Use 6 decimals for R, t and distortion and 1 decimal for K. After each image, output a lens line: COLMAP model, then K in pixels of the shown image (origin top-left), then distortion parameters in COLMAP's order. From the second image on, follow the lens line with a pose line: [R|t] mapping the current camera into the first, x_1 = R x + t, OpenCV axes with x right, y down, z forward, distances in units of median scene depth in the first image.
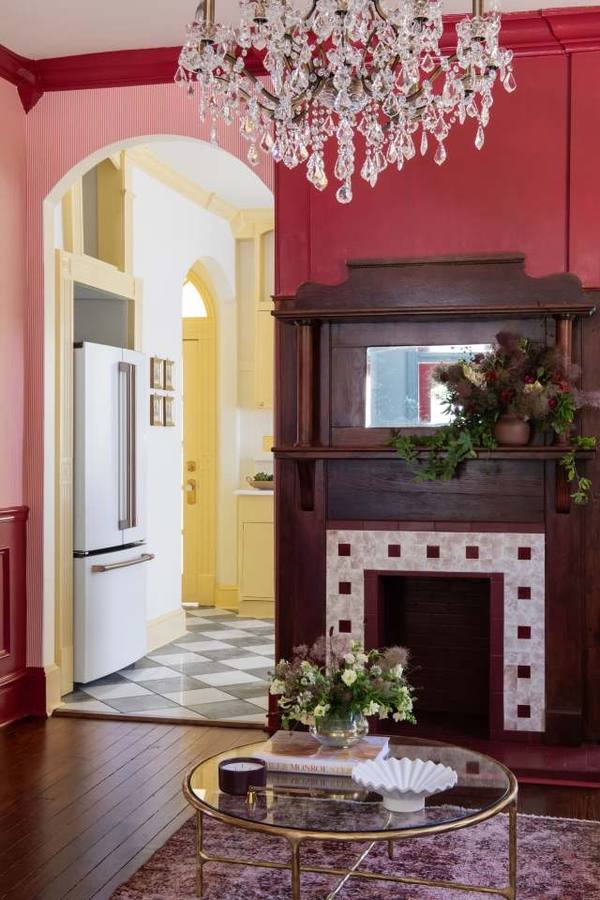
lens RADIAL K [[1162.6, 0, 300.6], [0, 1162.6, 473.8], [0, 0, 1]] dist [-0.003861, -0.020543]
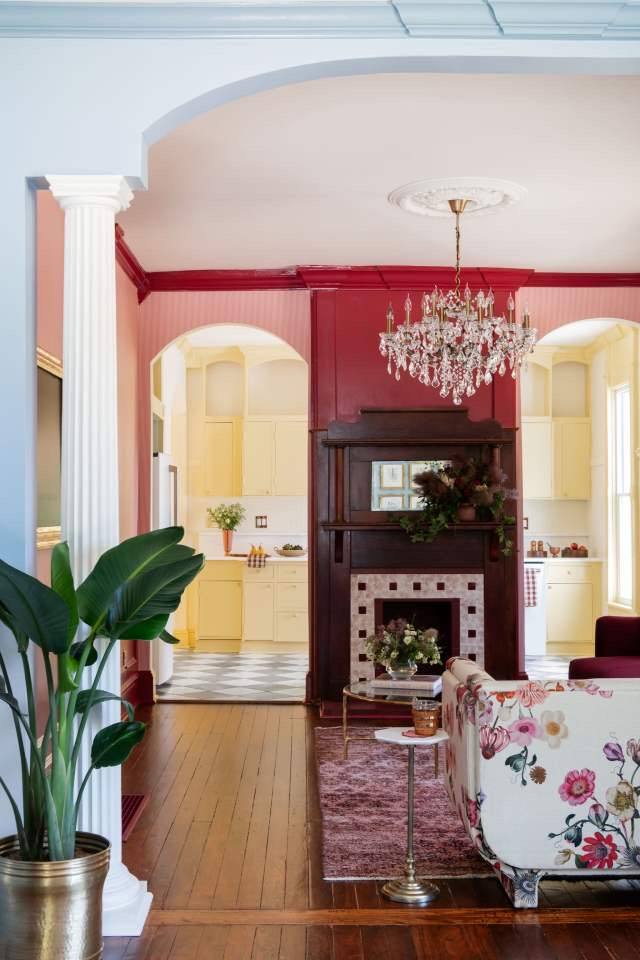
lens RADIAL K [[1240.1, 0, 320.6], [0, 1240.1, 505.4], [0, 0, 1]] dist [-0.003861, -0.020543]
pose [[0.985381, -0.001614, 0.170355, -0.322310], [0.008921, 0.999072, -0.042138, 0.025361], [-0.170129, 0.043042, 0.984481, -0.717787]]
